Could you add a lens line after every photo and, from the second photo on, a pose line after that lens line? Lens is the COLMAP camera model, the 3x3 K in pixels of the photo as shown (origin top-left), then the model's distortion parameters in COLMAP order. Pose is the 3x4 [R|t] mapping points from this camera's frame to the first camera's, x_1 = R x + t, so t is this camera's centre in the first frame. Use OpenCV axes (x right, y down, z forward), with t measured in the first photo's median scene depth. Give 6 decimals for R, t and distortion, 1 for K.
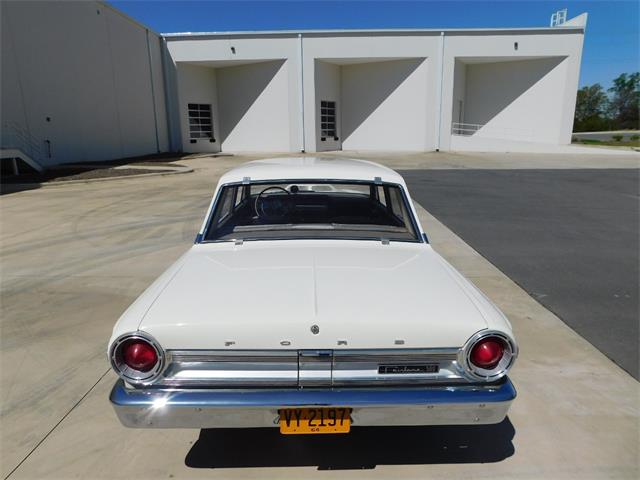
lens RADIAL K [[421.5, 0, 317.1], [0, 421.5, 239.4], [0, 0, 1]] dist [-0.065988, 0.047168]
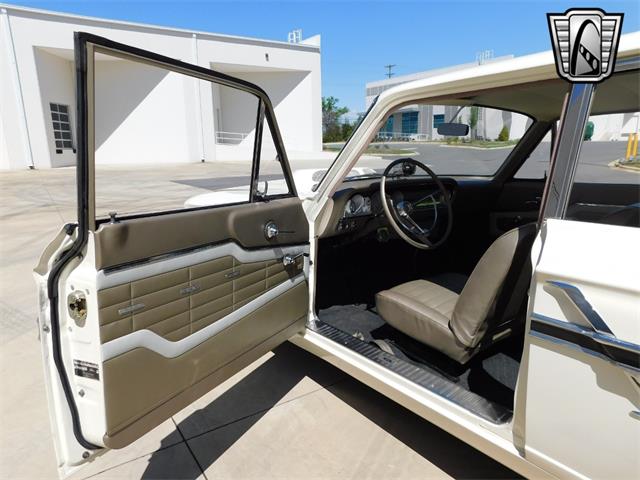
lens RADIAL K [[421.5, 0, 317.7], [0, 421.5, 244.0], [0, 0, 1]] dist [-0.065988, 0.047168]
pose [[0.811905, -0.131389, 0.568812, -0.057603], [0.147476, 0.988903, 0.017923, -0.008592], [-0.564855, 0.069334, 0.822272, 0.100421]]
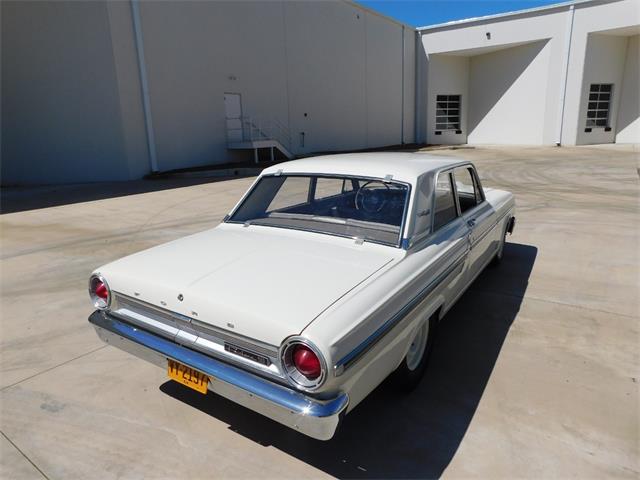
lens RADIAL K [[421.5, 0, 312.6], [0, 421.5, 239.5], [0, 0, 1]] dist [-0.065988, 0.047168]
pose [[0.822168, 0.127228, -0.554845, 0.049260], [-0.116062, 0.991695, 0.055420, -0.003133], [0.557288, 0.018832, 0.830106, 0.011057]]
